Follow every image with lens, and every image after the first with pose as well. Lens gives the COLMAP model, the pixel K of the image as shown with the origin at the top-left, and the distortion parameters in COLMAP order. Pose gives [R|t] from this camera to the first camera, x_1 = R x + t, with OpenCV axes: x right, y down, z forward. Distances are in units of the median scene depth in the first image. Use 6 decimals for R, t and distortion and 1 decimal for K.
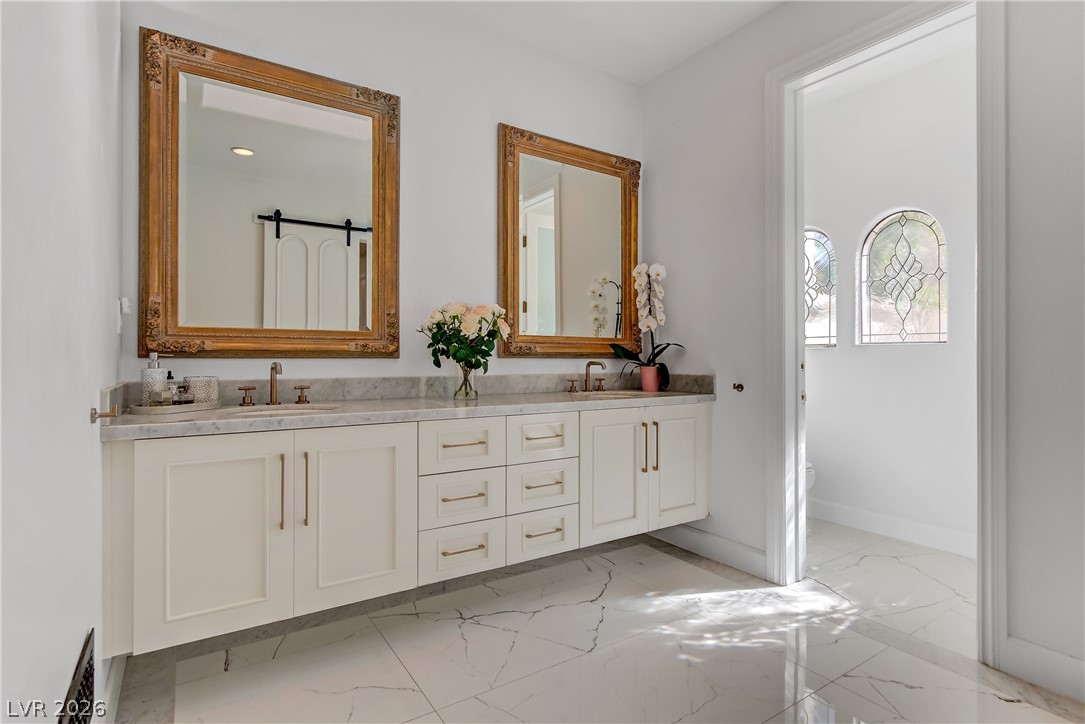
lens RADIAL K [[548.5, 0, 544.7], [0, 548.5, 354.4], [0, 0, 1]] dist [-0.003733, 0.000583]
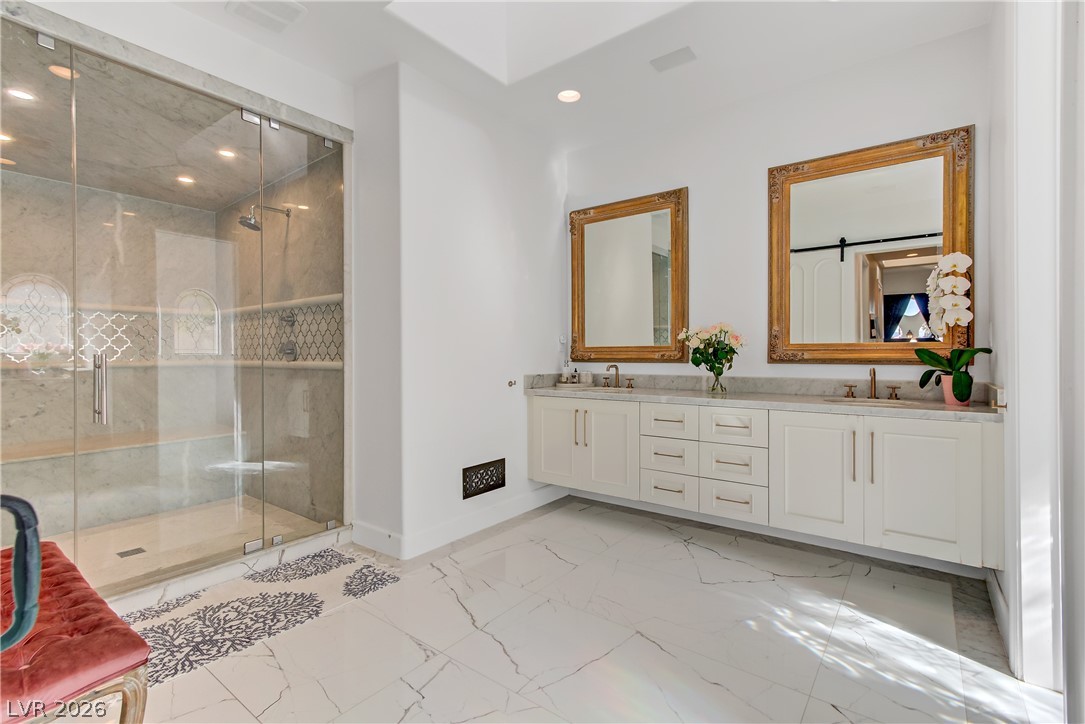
lens RADIAL K [[497.9, 0, 545.6], [0, 497.9, 360.9], [0, 0, 1]] dist [0.008885, -0.000703]
pose [[0.321439, 0.004564, -0.946919, 0.944522], [0.005128, 0.999965, 0.006560, -0.009649], [0.946917, -0.006964, 0.321404, 0.213257]]
